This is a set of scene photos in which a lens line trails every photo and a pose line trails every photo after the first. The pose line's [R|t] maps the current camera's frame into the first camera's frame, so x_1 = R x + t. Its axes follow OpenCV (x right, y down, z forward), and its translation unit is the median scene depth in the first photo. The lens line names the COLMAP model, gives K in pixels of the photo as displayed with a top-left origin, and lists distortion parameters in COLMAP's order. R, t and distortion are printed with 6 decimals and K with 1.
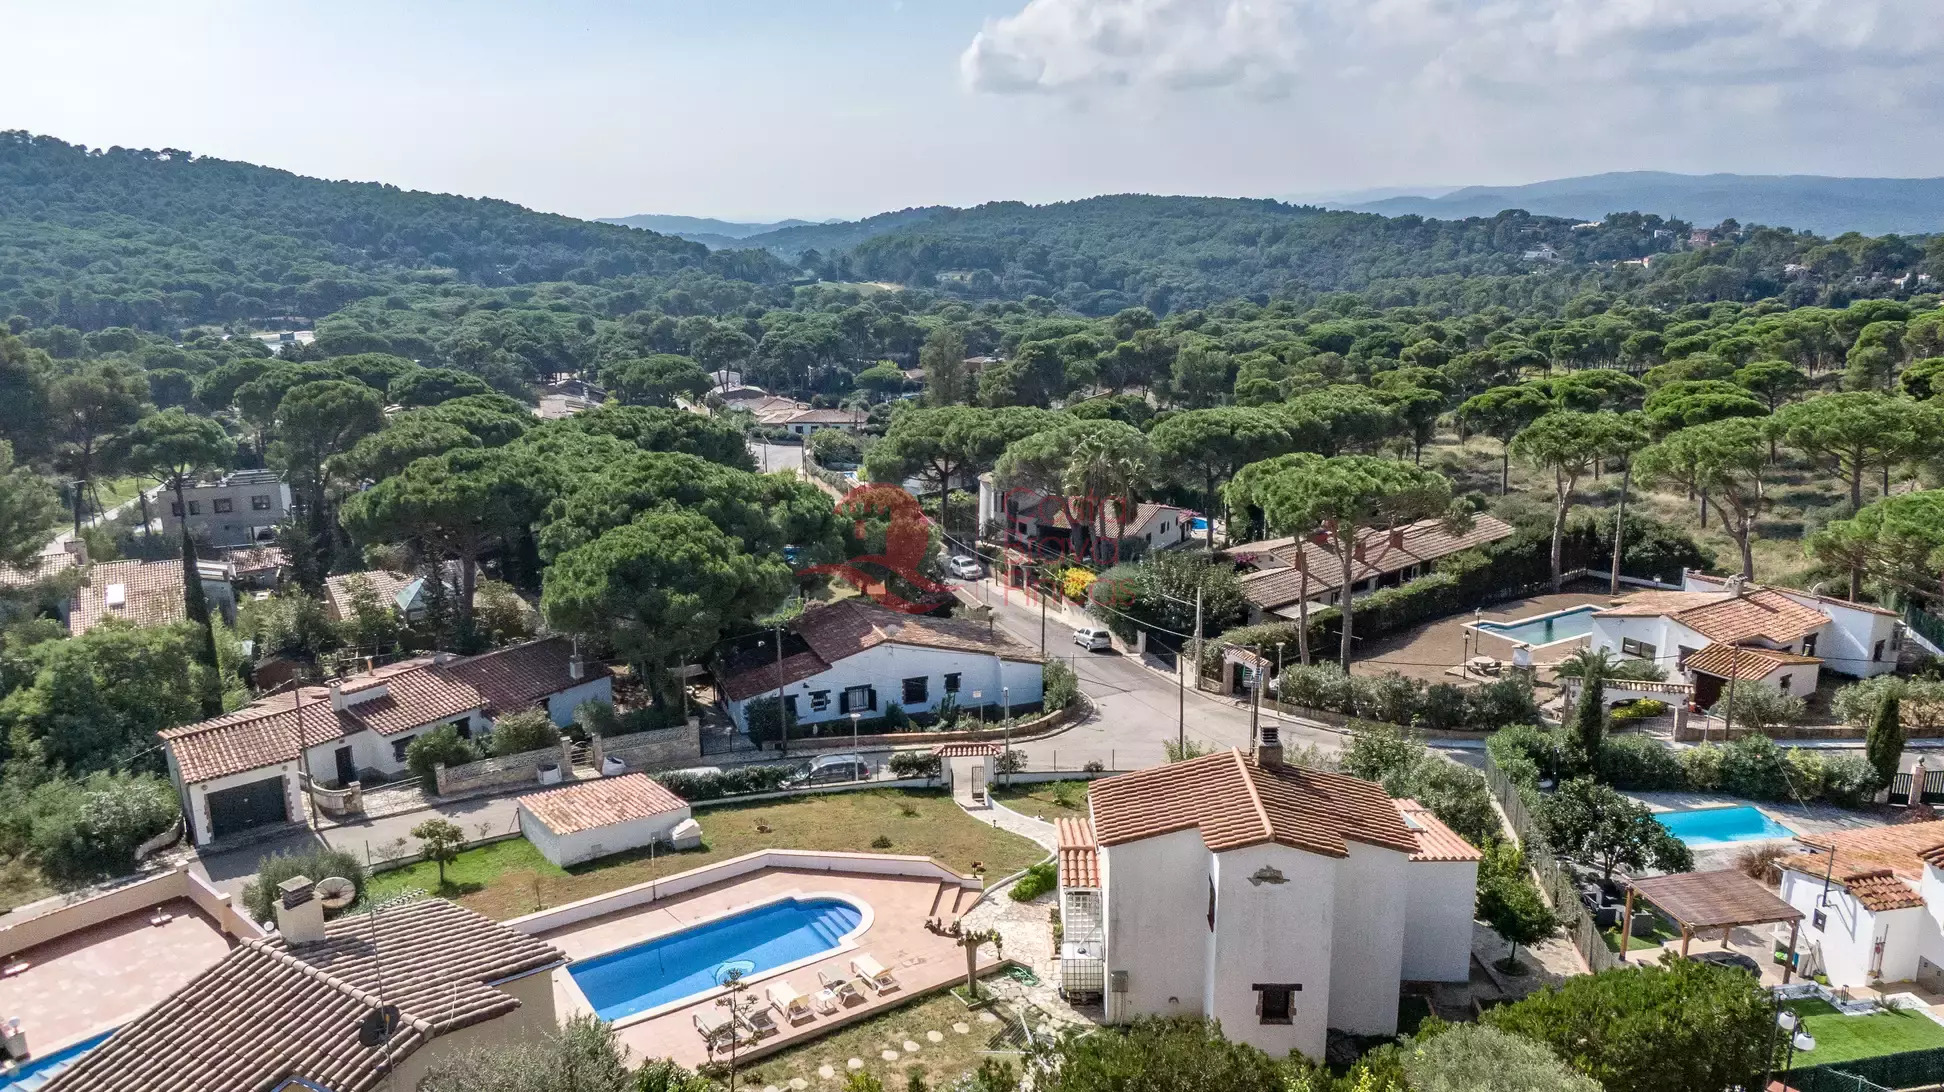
lens RADIAL K [[1369.5, 0, 971.0], [0, 1369.5, 580.8], [0, 0, 1]] dist [0.043419, -0.085592]
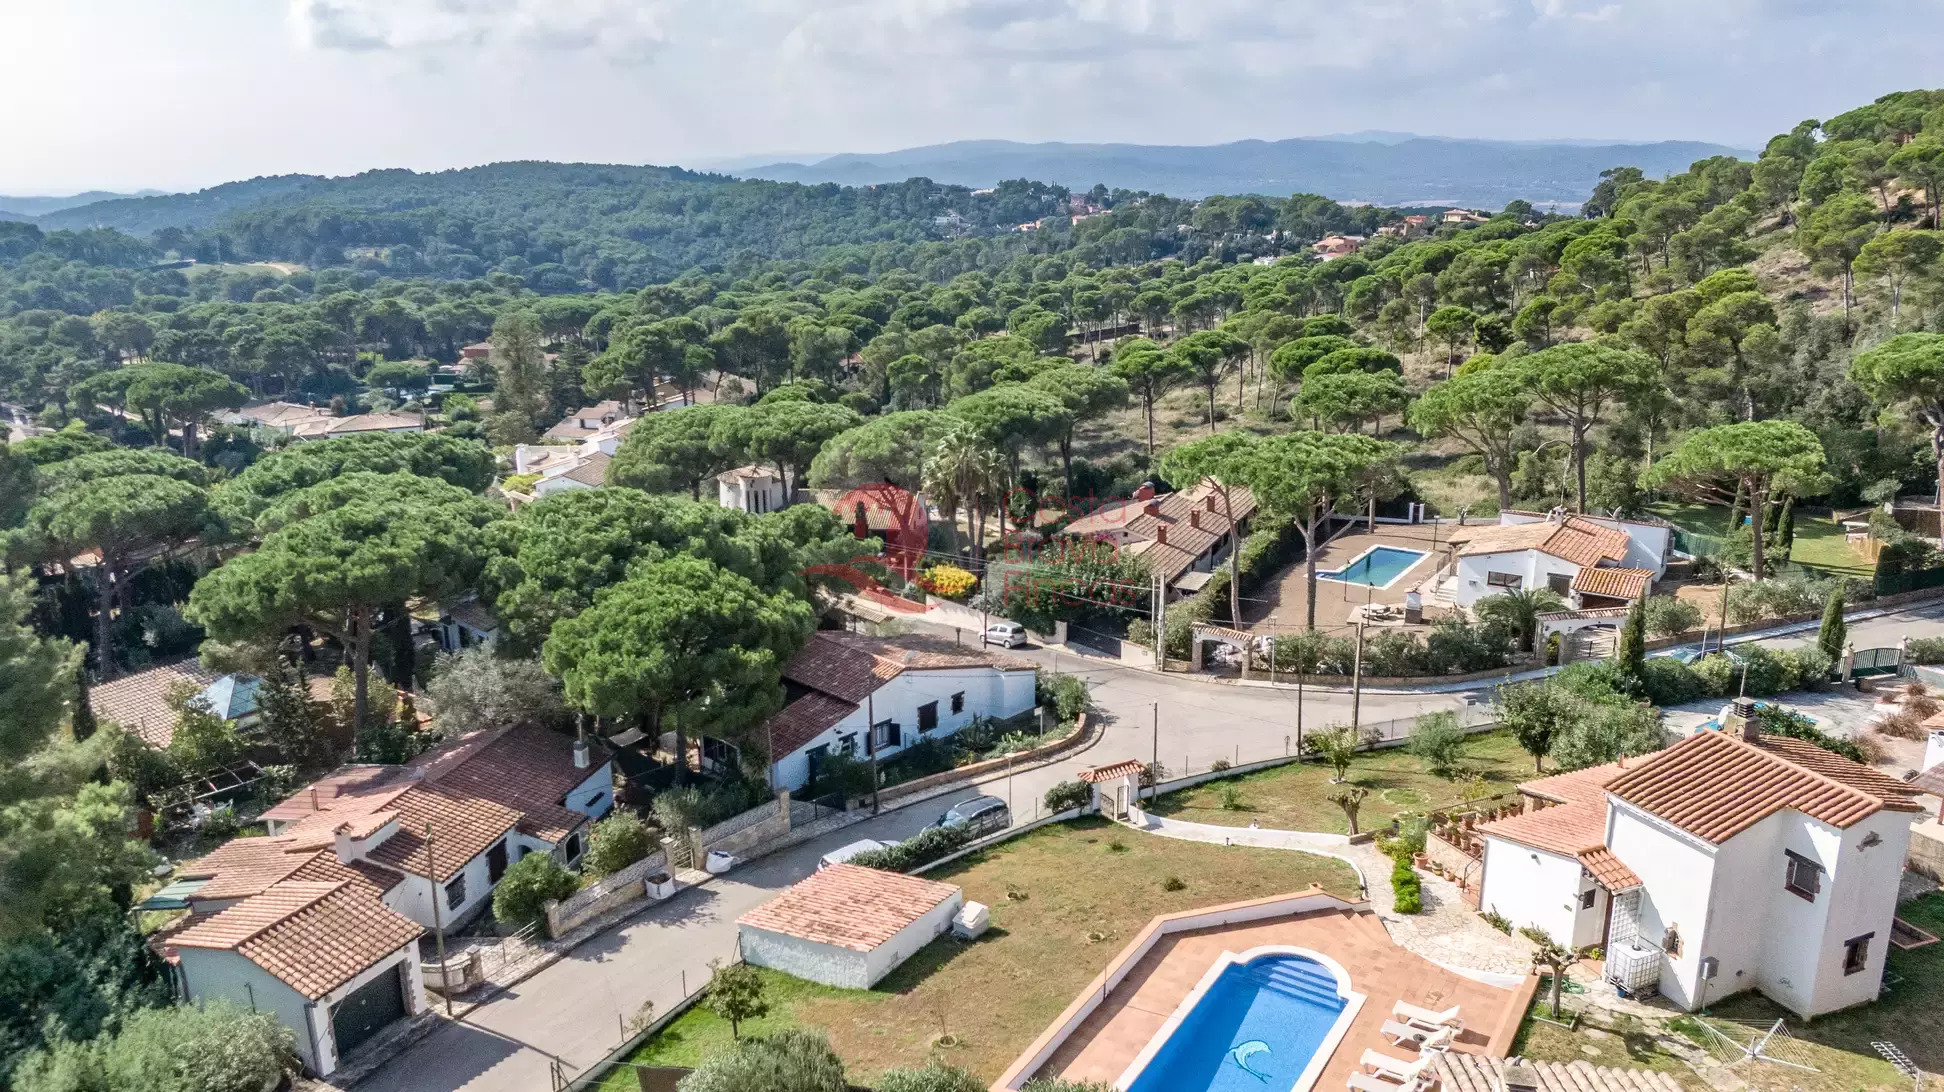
lens RADIAL K [[1369.5, 0, 971.0], [0, 1369.5, 580.8], [0, 0, 1]] dist [0.043419, -0.085592]
pose [[0.910996, -0.120744, 0.394343, -0.238724], [0.111877, 0.992680, 0.045495, -0.033350], [-0.396949, 0.002672, 0.917837, 0.081798]]
